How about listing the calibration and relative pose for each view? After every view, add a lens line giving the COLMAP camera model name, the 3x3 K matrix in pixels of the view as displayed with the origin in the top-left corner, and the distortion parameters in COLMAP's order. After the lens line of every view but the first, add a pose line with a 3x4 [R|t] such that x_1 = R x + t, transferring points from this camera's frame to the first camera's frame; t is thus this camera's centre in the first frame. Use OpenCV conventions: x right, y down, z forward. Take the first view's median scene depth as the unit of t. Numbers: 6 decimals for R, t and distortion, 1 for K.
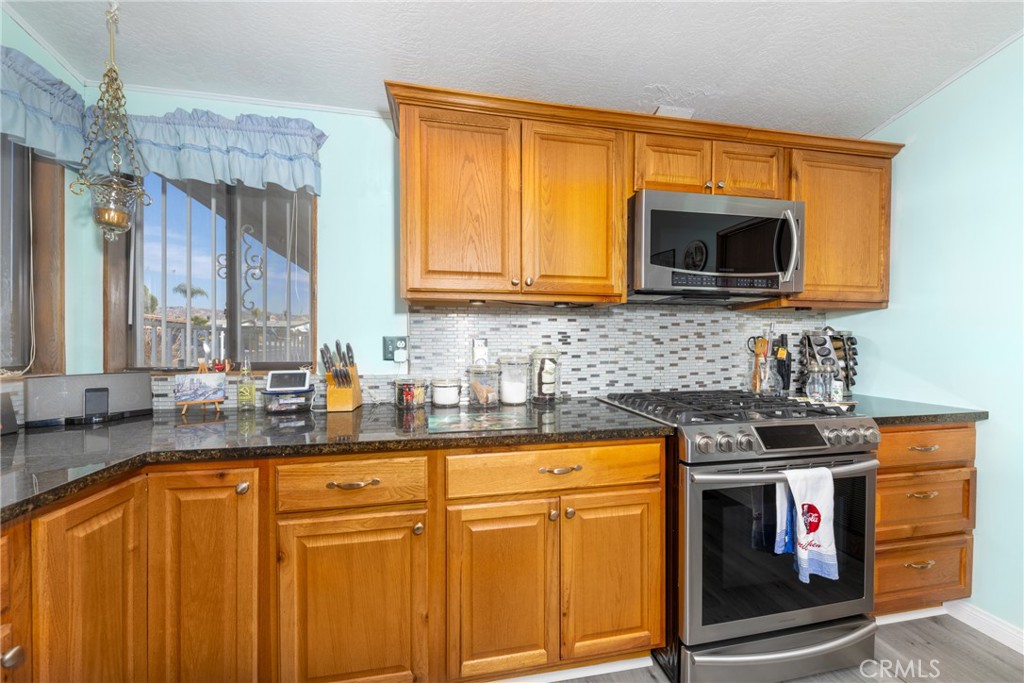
lens RADIAL K [[370.2, 0, 512.0], [0, 370.2, 341.5], [0, 0, 1]] dist [0.001779, 0.000092]
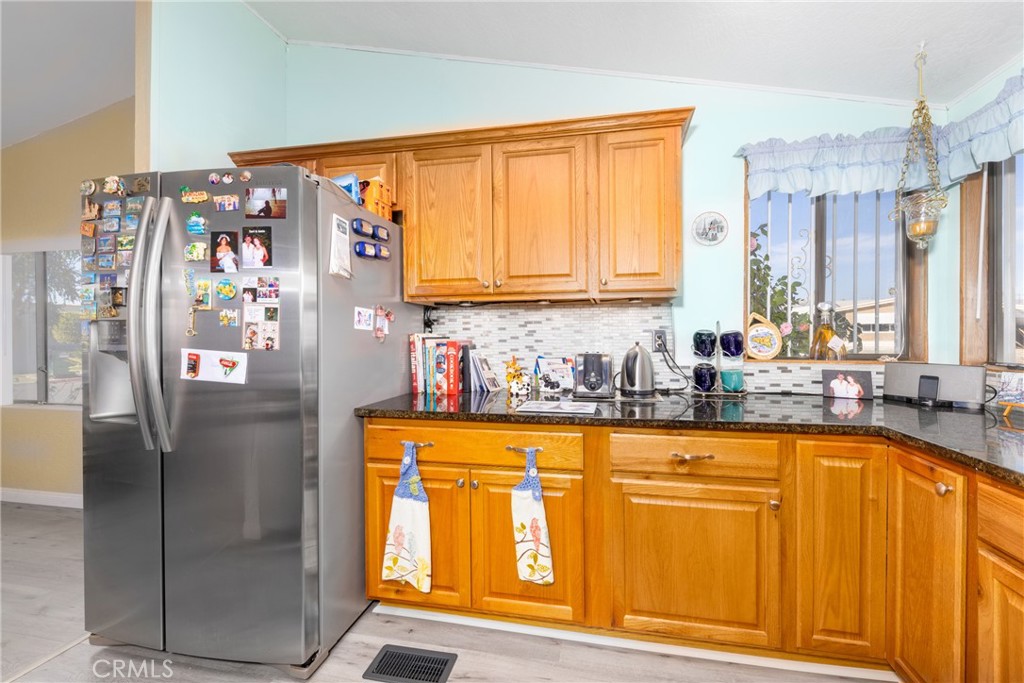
lens RADIAL K [[382.5, 0, 547.3], [0, 382.5, 339.2], [0, 0, 1]] dist [-0.000071, -0.000086]
pose [[-0.372318, 0.004120, -0.928096, 0.415845], [-0.001044, 0.999988, 0.004857, 0.006290], [0.928105, 0.002777, -0.372309, 0.319993]]
